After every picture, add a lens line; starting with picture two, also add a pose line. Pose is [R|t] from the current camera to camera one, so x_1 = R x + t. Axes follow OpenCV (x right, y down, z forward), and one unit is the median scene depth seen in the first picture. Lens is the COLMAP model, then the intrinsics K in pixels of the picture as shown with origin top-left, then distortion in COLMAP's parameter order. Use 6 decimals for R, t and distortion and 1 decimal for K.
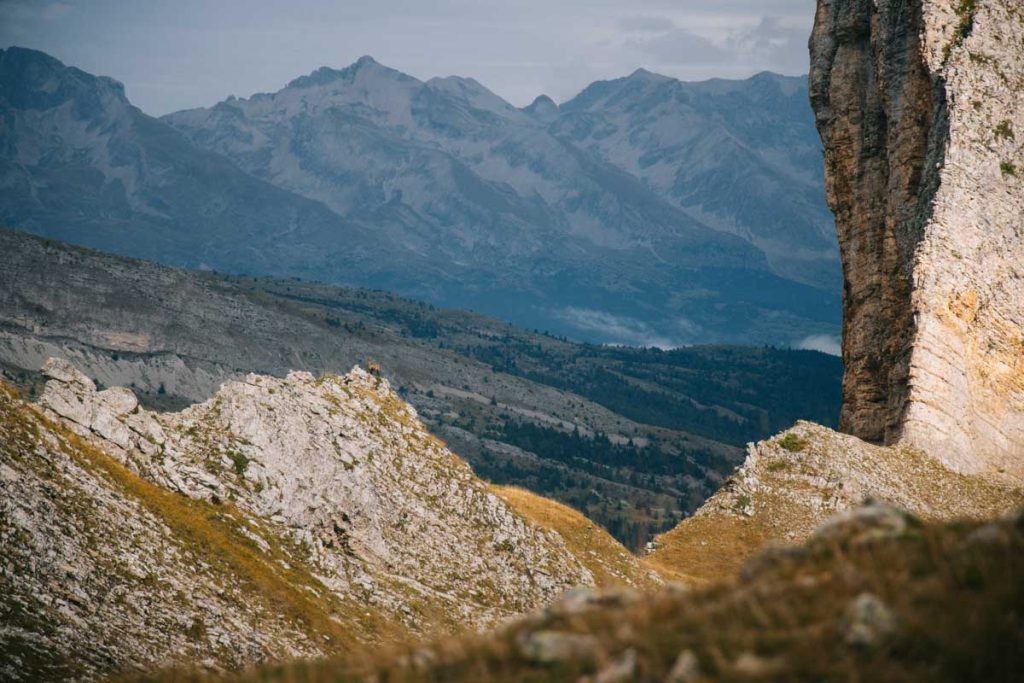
lens RADIAL K [[774.0, 0, 512.0], [0, 774.0, 341.5], [0, 0, 1]] dist [0.025876, 0.001680]
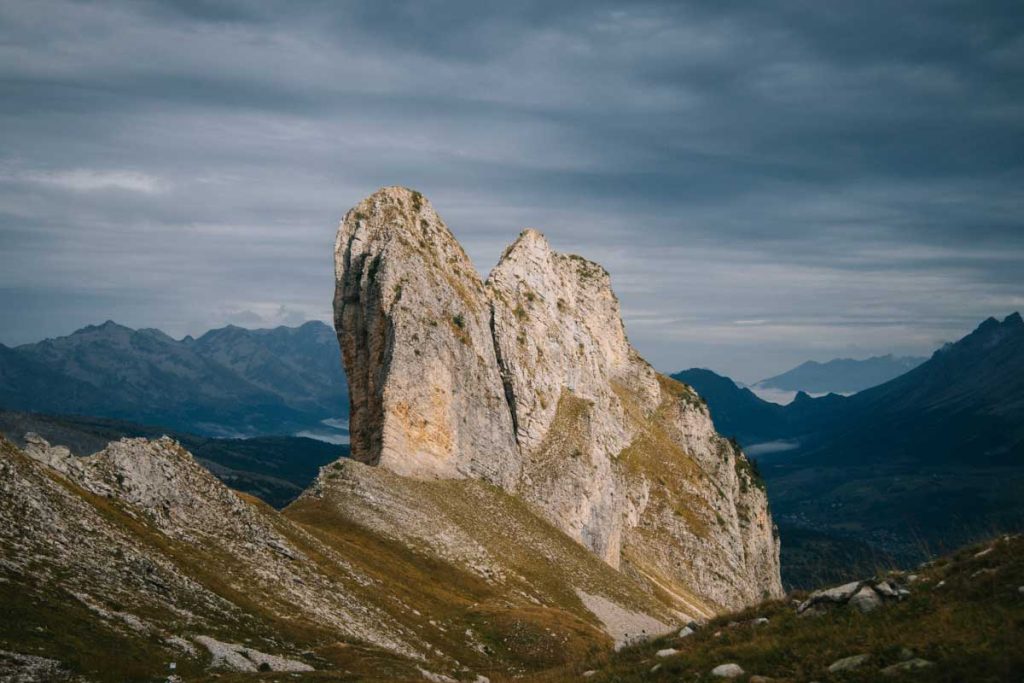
lens RADIAL K [[395.8, 0, 512.0], [0, 395.8, 341.5], [0, 0, 1]] dist [0.000235, -0.000041]
pose [[0.994630, -0.020763, 0.101394, 0.802936], [0.024906, 0.998899, -0.039766, -0.196505], [-0.100457, 0.042078, 0.994051, -0.285204]]
